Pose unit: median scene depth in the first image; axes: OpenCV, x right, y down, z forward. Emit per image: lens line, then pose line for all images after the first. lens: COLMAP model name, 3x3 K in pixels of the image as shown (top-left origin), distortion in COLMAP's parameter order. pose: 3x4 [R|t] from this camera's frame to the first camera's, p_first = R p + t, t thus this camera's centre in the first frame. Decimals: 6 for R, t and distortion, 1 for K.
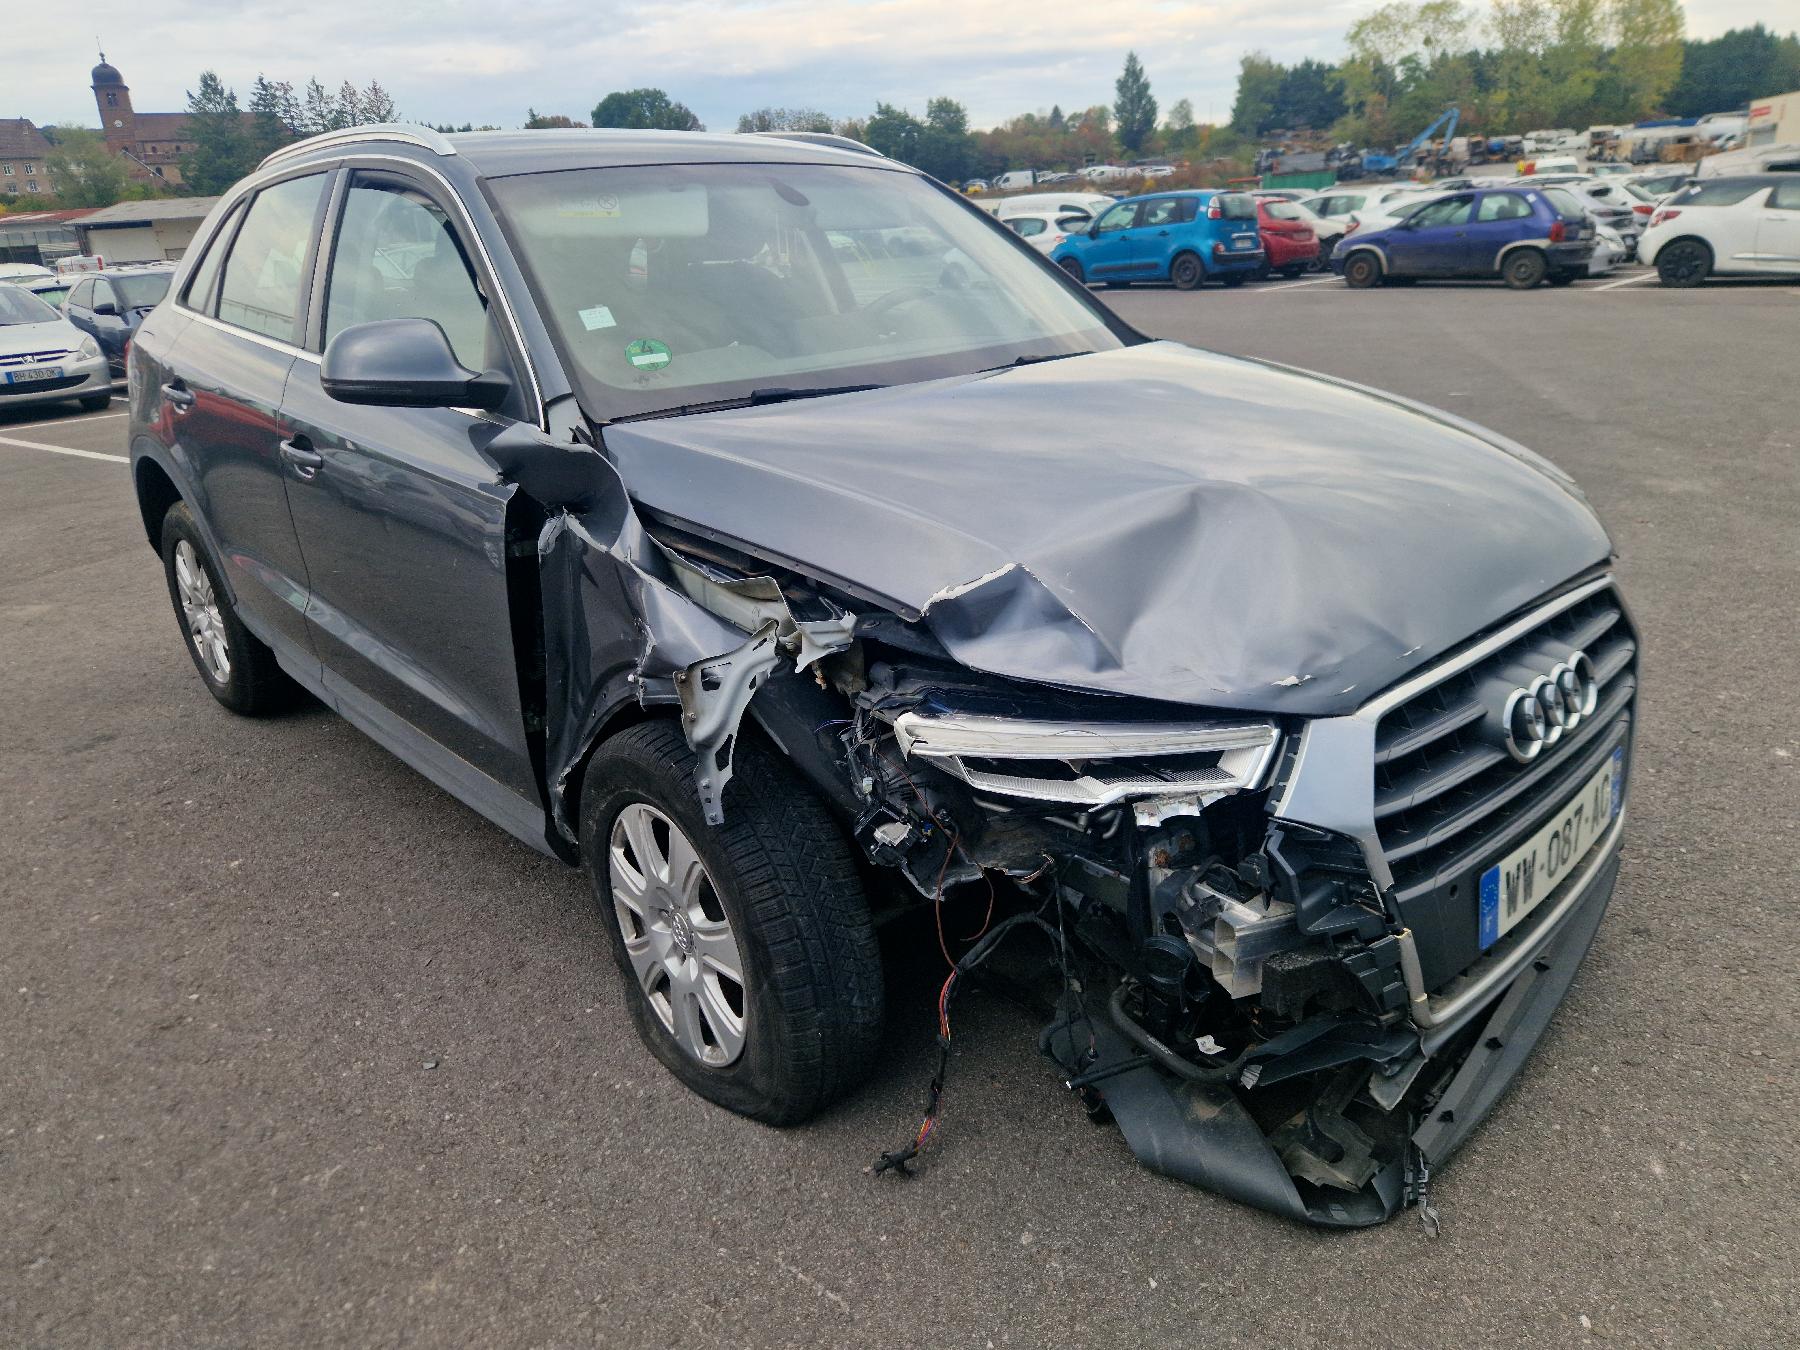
lens RADIAL K [[1228.1, 0, 900.0], [0, 1228.1, 675.0], [0, 0, 1]] dist [0.056059, -0.039302]
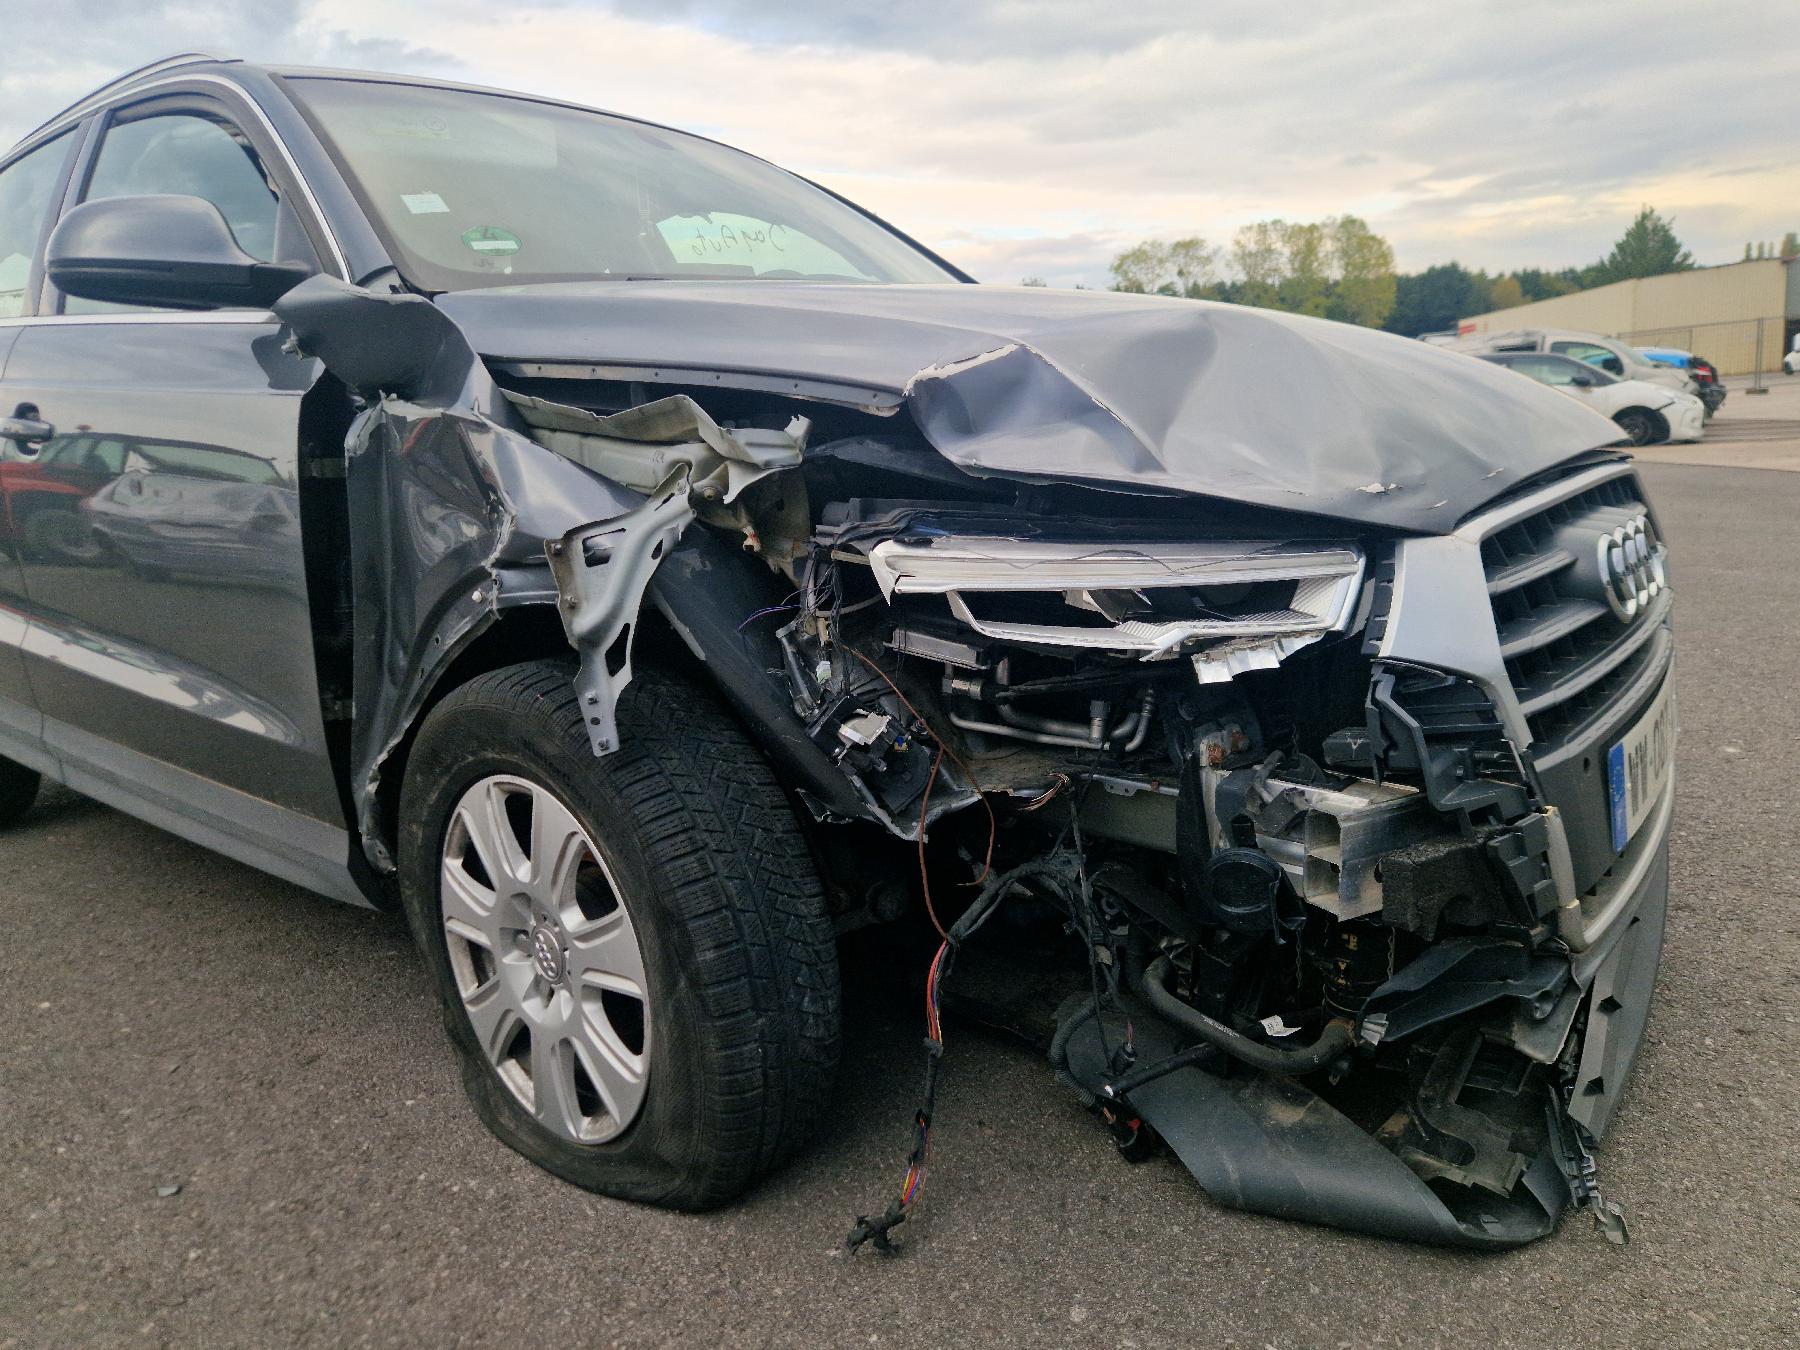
lens RADIAL K [[1228.1, 0, 900.0], [0, 1228.1, 675.0], [0, 0, 1]] dist [0.056059, -0.039302]
pose [[0.988558, -0.034570, 0.146823, -0.080045], [0.057471, 0.986284, -0.154727, 0.186284], [-0.139461, 0.161395, 0.976986, 0.252164]]
